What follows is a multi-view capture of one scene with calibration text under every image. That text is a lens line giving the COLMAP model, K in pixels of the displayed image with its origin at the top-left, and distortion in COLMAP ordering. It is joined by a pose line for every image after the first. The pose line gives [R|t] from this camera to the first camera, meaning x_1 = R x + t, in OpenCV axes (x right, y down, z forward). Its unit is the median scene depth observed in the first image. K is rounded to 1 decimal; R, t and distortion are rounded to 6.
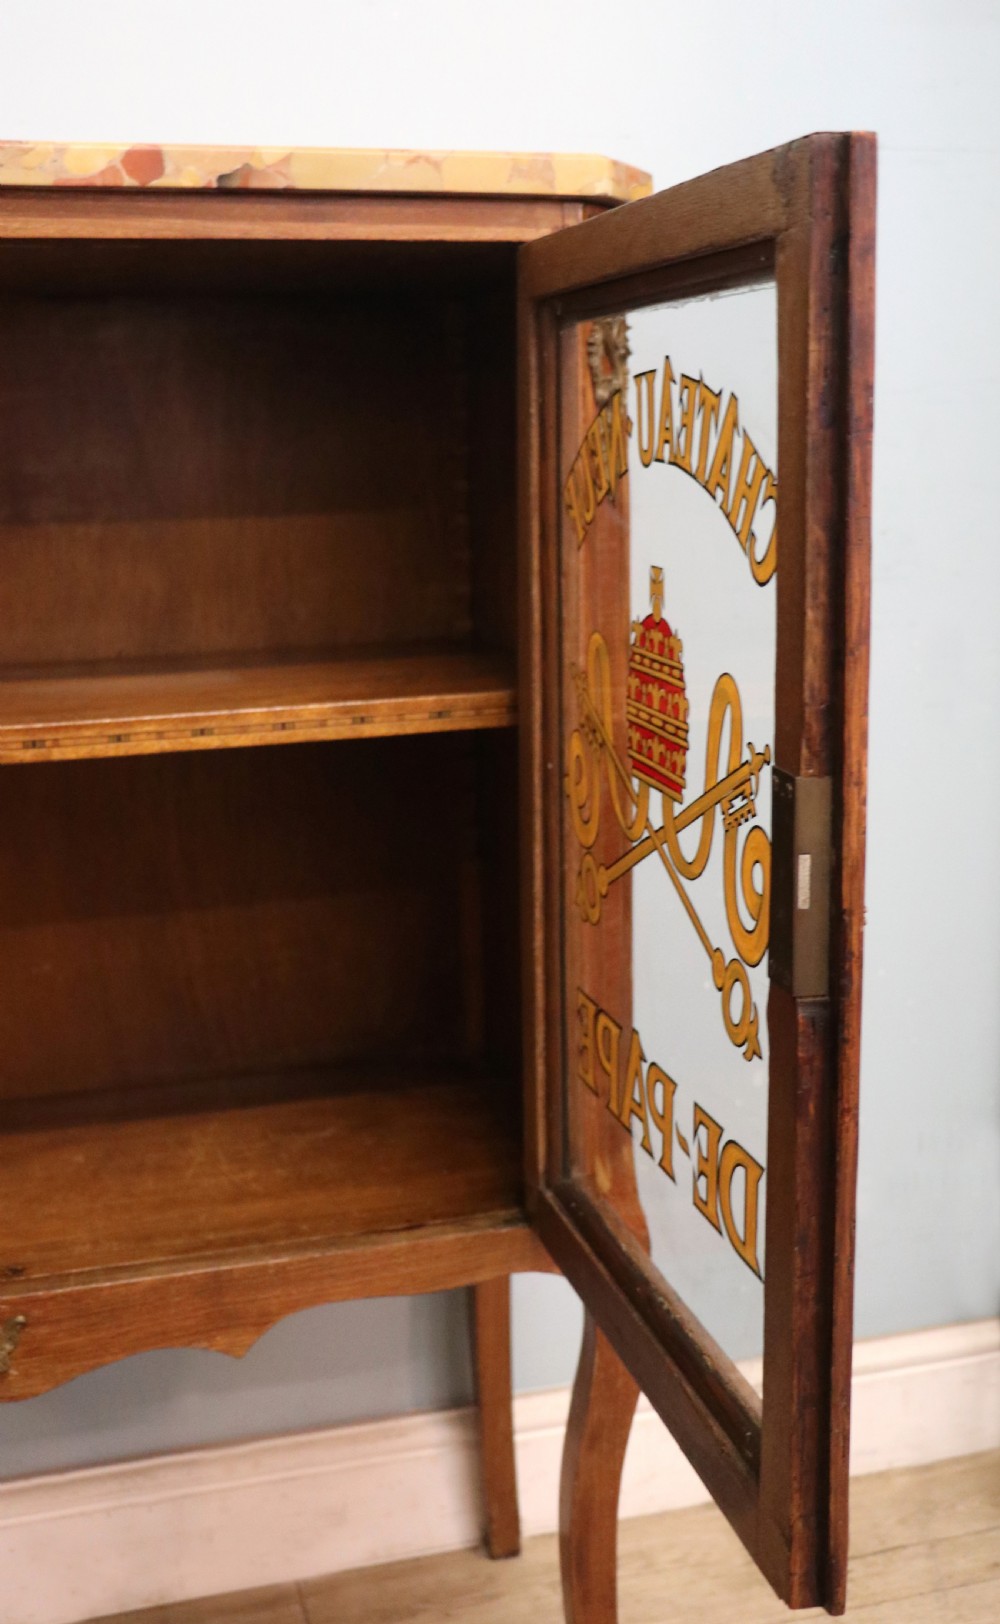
lens RADIAL K [[1900.0, 0, 566.5], [0, 1900.0, 741.1], [0, 0, 1]] dist [-0.049673, 0.000000]
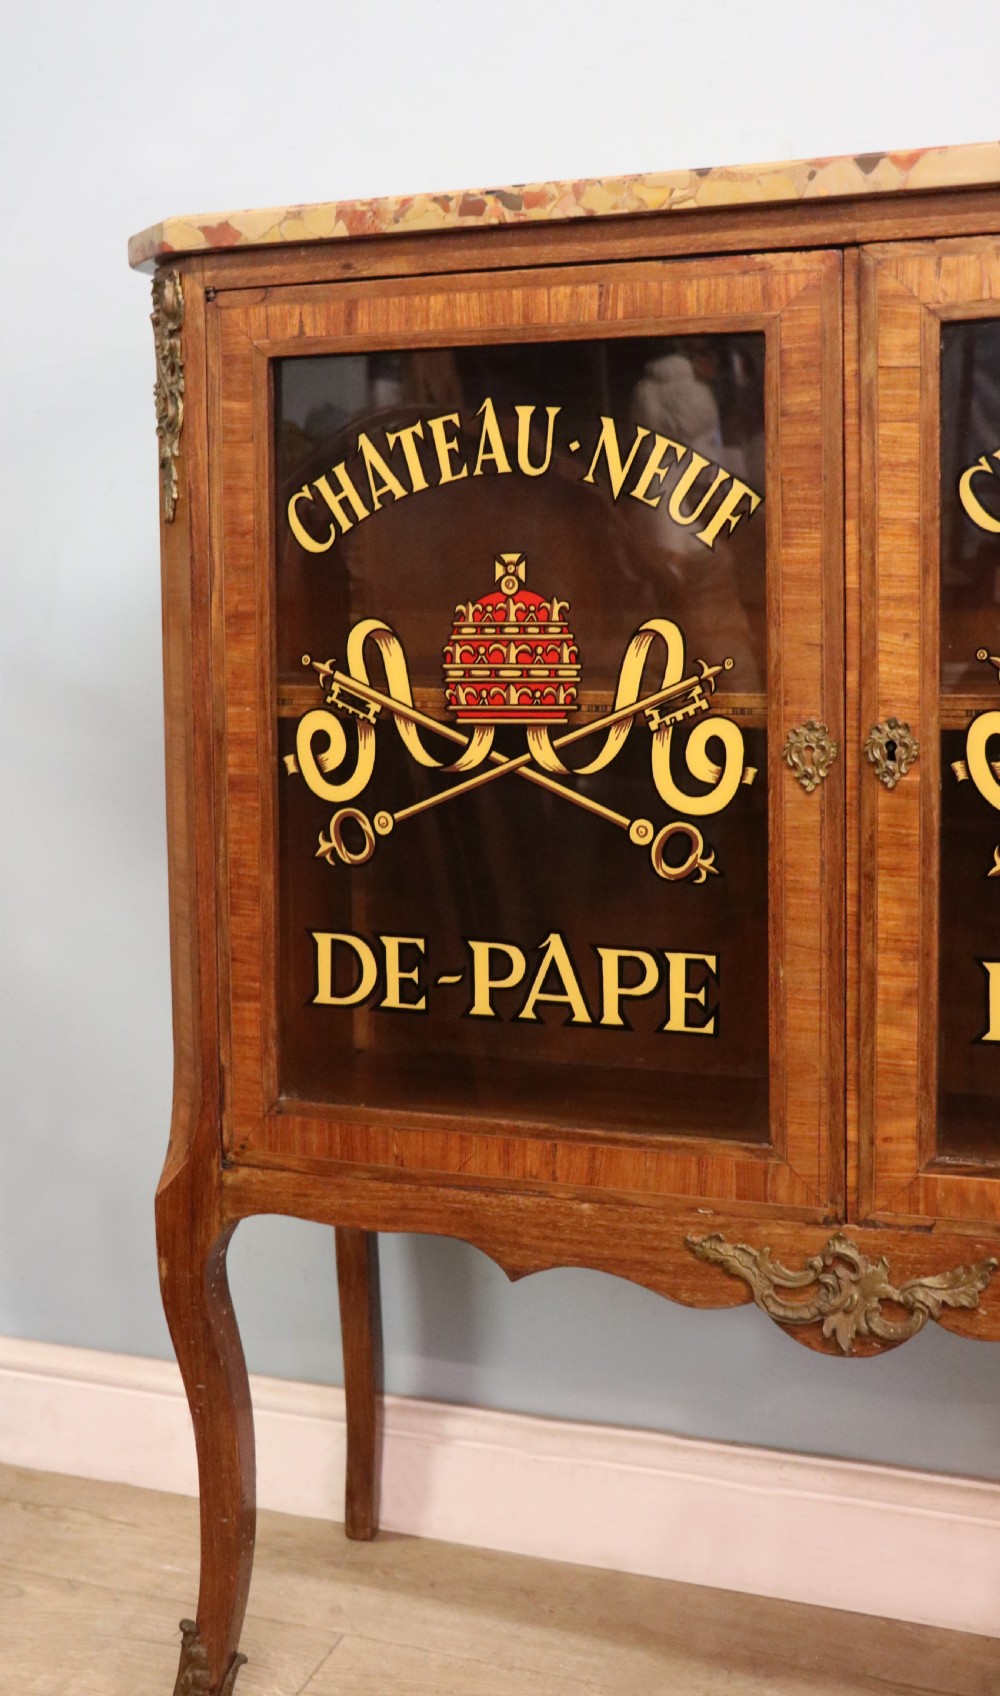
lens RADIAL K [[2010.4, 0, 384.5], [0, 2010.4, 819.7], [0, 0, 1]] dist [-0.045346, 0.000000]
pose [[0.787548, 0.073083, -0.611904, 0.104274], [-0.092529, 0.995710, -0.000166, 0.093225], [0.609267, 0.056750, 0.790932, -0.098174]]
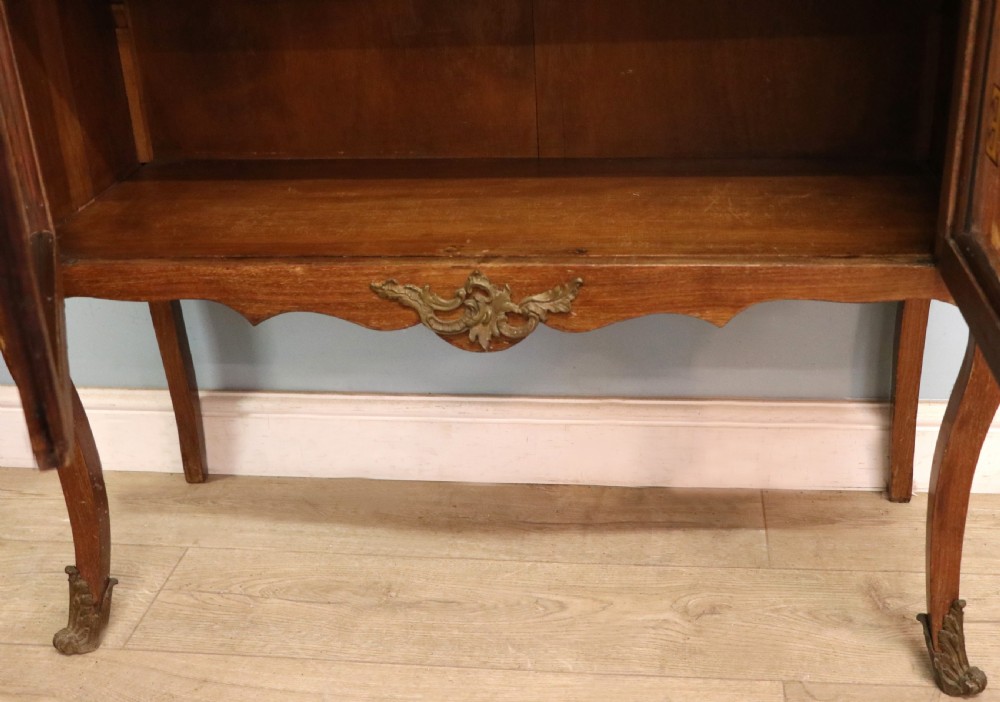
lens RADIAL K [[1183.1, 0, 538.6], [0, 1183.1, 369.4], [0, 0, 1]] dist [-0.065666, 0.000000]
pose [[0.920840, 0.150040, -0.359918, 0.035637], [-0.038282, 0.953336, 0.299475, 0.088923], [0.388056, -0.261991, 0.883614, 0.118652]]
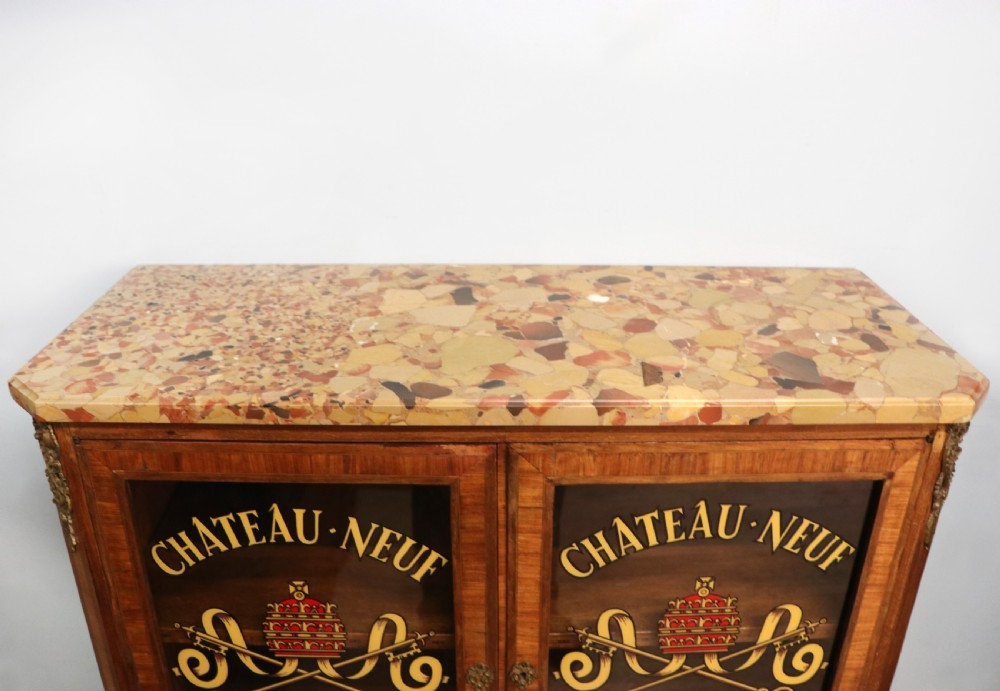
lens RADIAL K [[885.1, 0, 490.9], [0, 885.1, 357.6], [0, 0, 1]] dist [-0.190899, 0.149311]
pose [[0.958578, 0.136607, -0.249934, -0.205896], [-0.063425, 0.957826, 0.280263, -0.524488], [0.277679, -0.252802, 0.926815, 0.191119]]
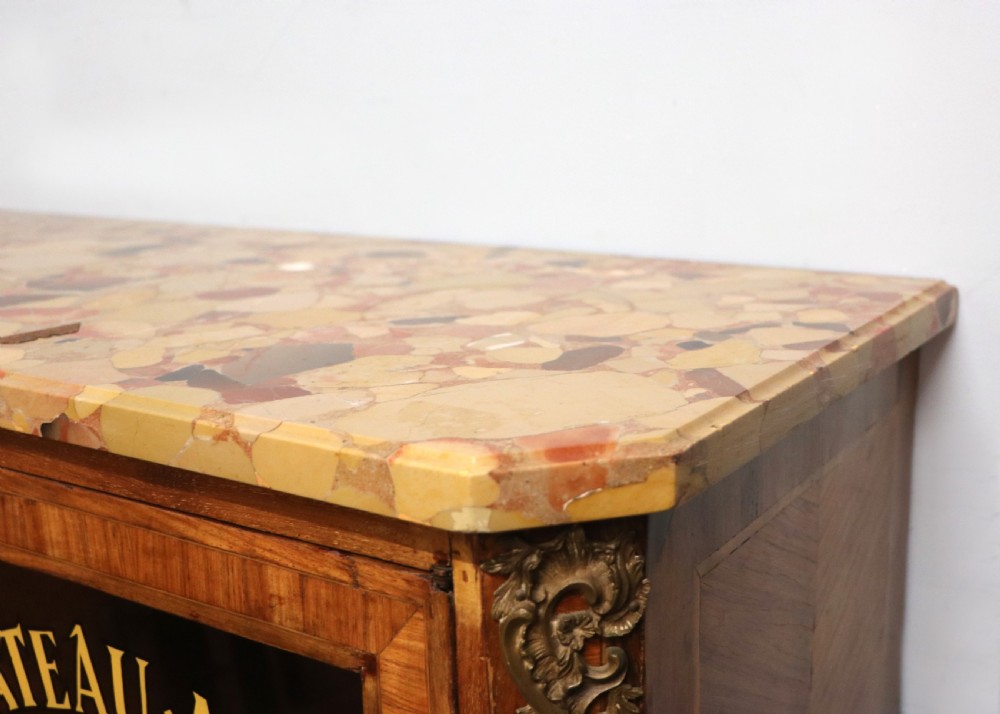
lens RADIAL K [[1278.5, 0, 542.0], [0, 1278.5, 379.9], [0, 0, 1]] dist [-0.043257, 0.000000]
pose [[0.645597, 0.191553, -0.739265, 0.302780], [-0.104863, 0.981098, 0.162639, -0.393253], [0.756445, -0.027478, 0.653480, 0.760801]]
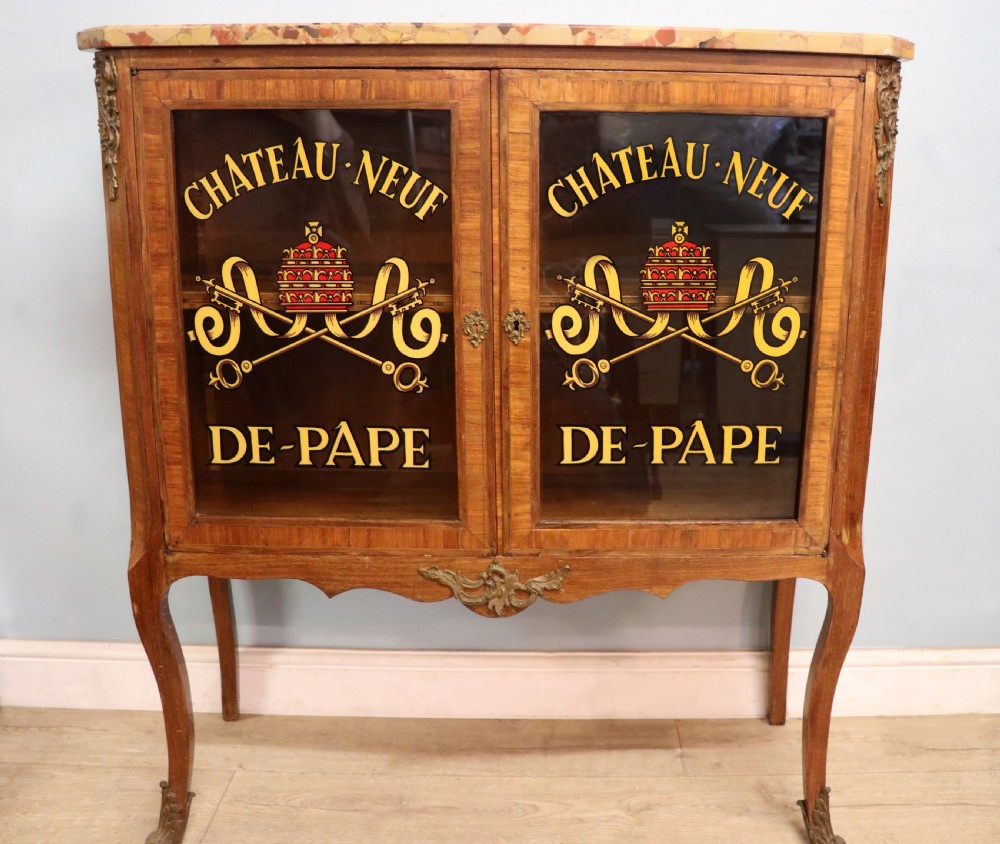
lens RADIAL K [[1103.5, 0, 571.4], [0, 1103.5, 445.3], [0, 0, 1]] dist [-0.152978, 0.000000]
pose [[0.963973, 0.101575, -0.245843, 0.016449], [-0.071120, 0.988992, 0.129755, -0.001400], [0.256316, -0.107596, 0.960586, -0.219587]]
